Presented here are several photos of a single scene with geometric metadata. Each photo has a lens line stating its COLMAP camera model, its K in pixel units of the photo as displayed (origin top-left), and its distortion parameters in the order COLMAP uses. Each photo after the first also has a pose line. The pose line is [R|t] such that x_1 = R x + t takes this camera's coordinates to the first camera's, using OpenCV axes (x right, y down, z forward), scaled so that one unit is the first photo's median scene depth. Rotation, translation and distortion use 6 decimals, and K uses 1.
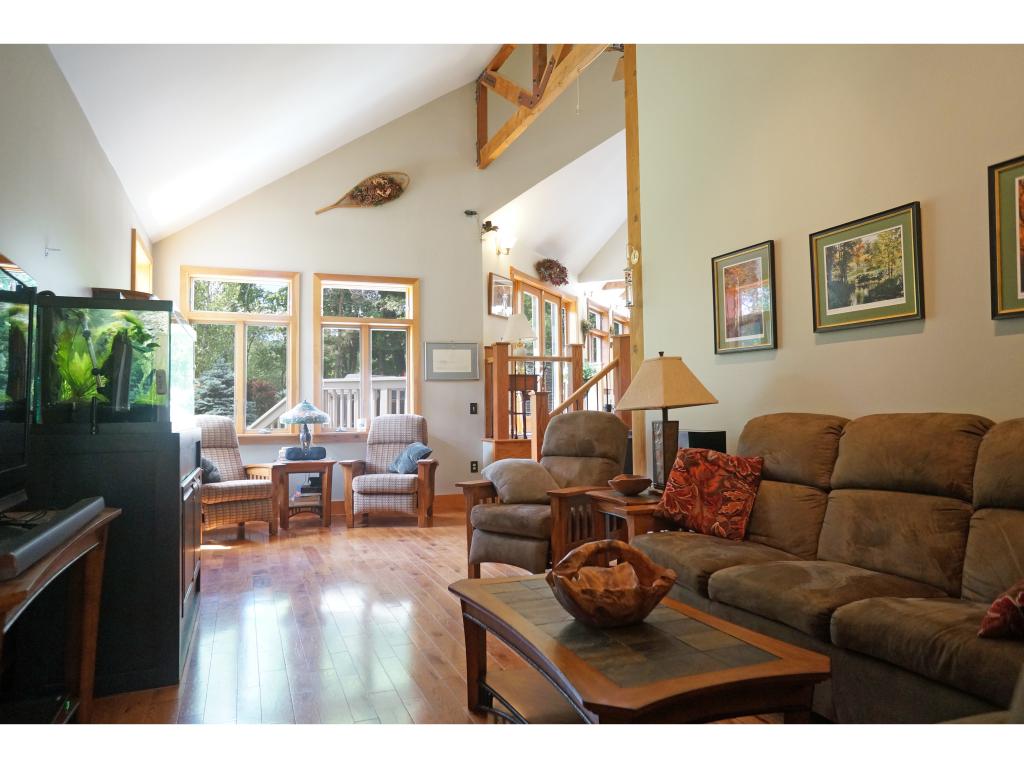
lens RADIAL K [[696.0, 0, 511.8], [0, 696.0, 380.3], [0, 0, 1]] dist [-0.044895, 0.051579]
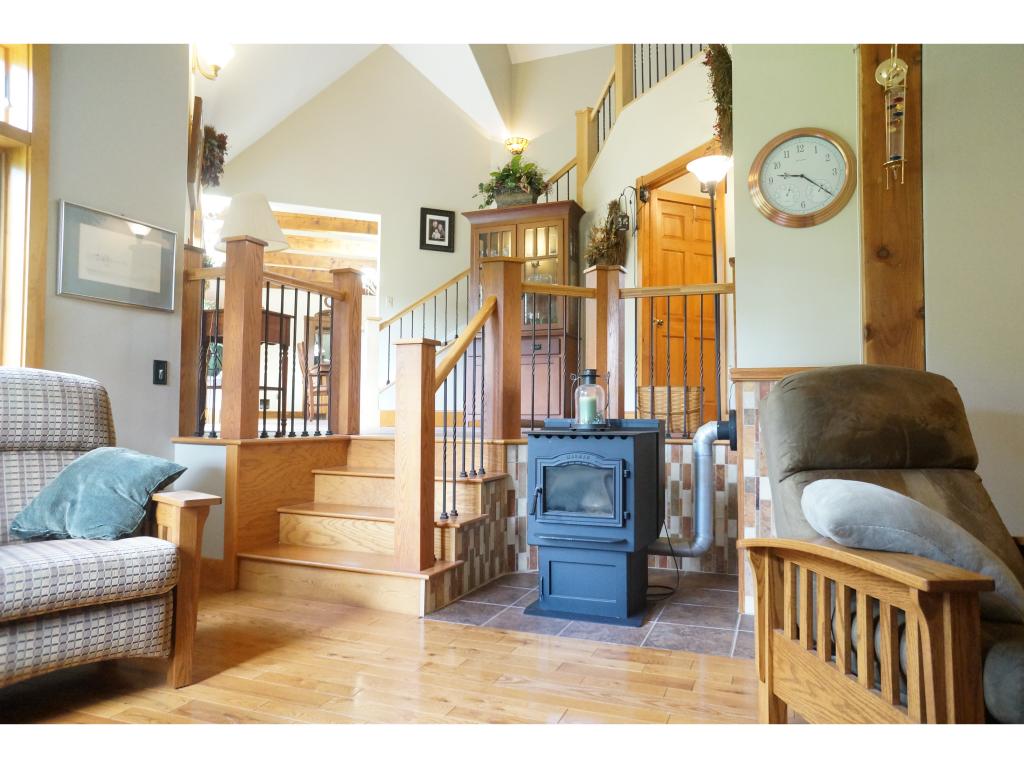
lens RADIAL K [[696.0, 0, 513.8], [0, 696.0, 388.2], [0, 0, 1]] dist [-0.044895, 0.051579]
pose [[0.694809, 0.051669, 0.717336, -0.153903], [-0.057719, 0.998205, -0.015993, 0.031371], [-0.716875, -0.030292, 0.696544, 0.359854]]
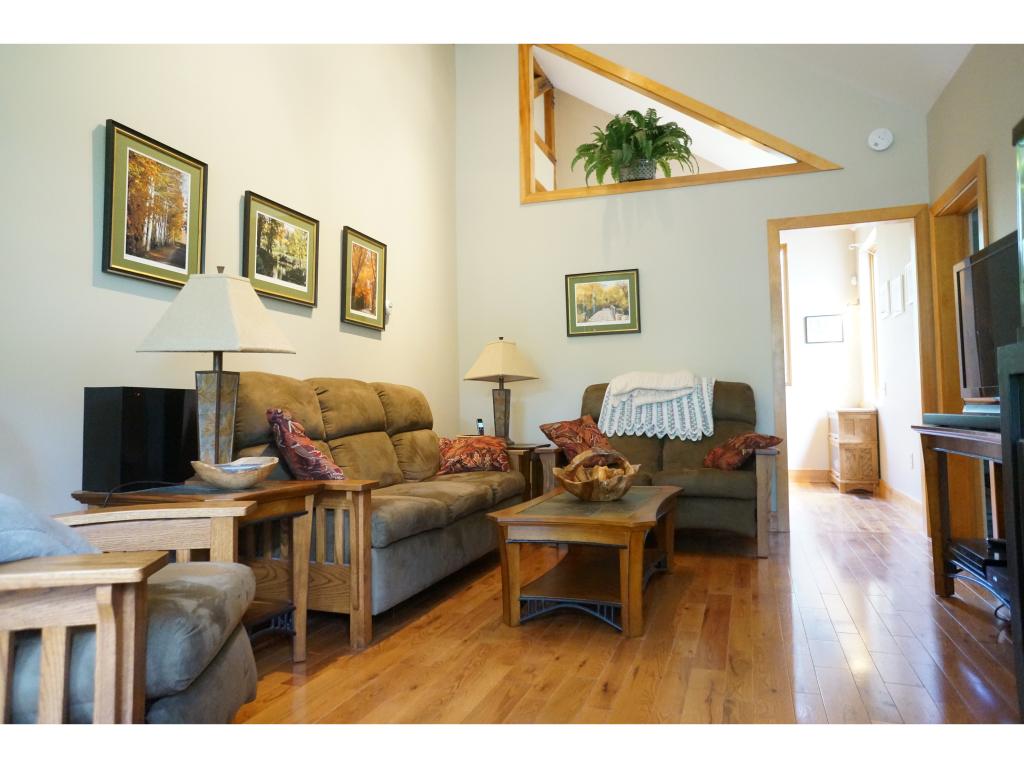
lens RADIAL K [[696.0, 0, 511.9], [0, 696.0, 380.5], [0, 0, 1]] dist [-0.044895, 0.051579]
pose [[-0.758745, 0.050829, 0.649402, -0.525992], [-0.008899, 0.996049, -0.088358, 0.155559], [-0.651328, -0.072820, -0.755294, 1.646399]]
